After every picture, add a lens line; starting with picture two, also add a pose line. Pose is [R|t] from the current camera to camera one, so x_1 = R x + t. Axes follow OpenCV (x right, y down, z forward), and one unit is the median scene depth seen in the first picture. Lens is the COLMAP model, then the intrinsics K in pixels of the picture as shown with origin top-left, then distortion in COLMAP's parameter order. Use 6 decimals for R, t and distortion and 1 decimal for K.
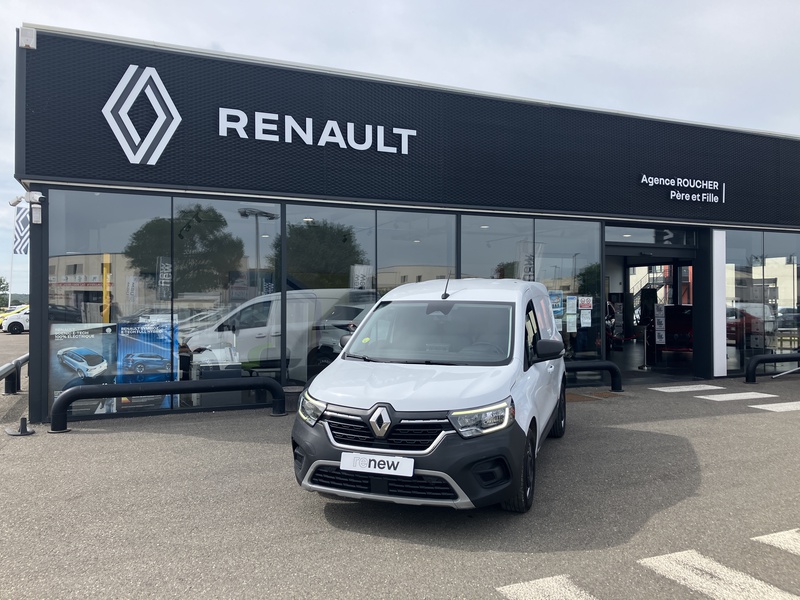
lens RADIAL K [[657.6, 0, 396.8], [0, 657.6, 296.8], [0, 0, 1]] dist [0.020455, -0.001936]
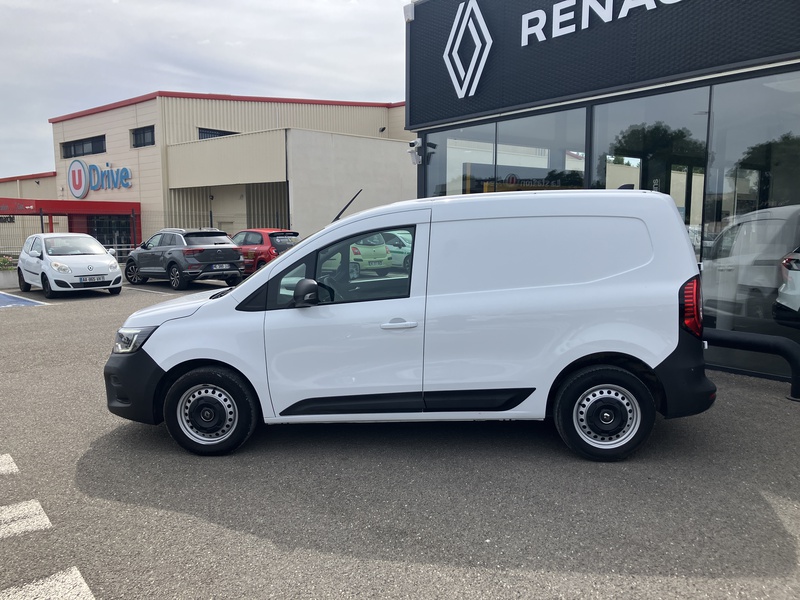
lens RADIAL K [[653.7, 0, 386.2], [0, 653.7, 299.2], [0, 0, 1]] dist [0.017691, 0.003116]
pose [[0.248314, 0.110547, -0.962351, 1.051110], [0.012254, 0.993029, 0.117233, 0.000843], [0.968602, -0.040903, 0.245228, 0.965747]]
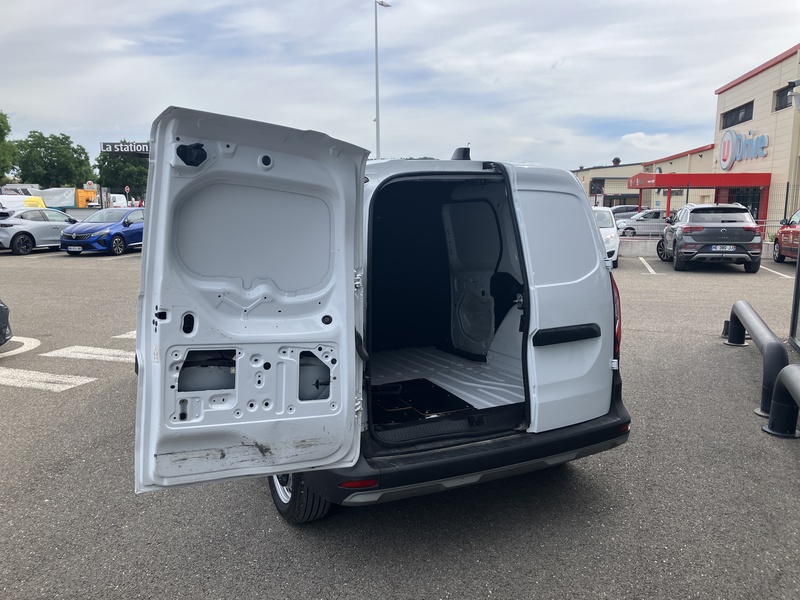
lens RADIAL K [[656.5, 0, 407.1], [0, 656.5, 298.7], [0, 0, 1]] dist [0.018192, 0.004975]
pose [[-0.696453, 0.110697, -0.709013, 0.700732], [0.007911, 0.989155, 0.146663, 0.000049], [0.717559, 0.096535, -0.689775, 1.925032]]
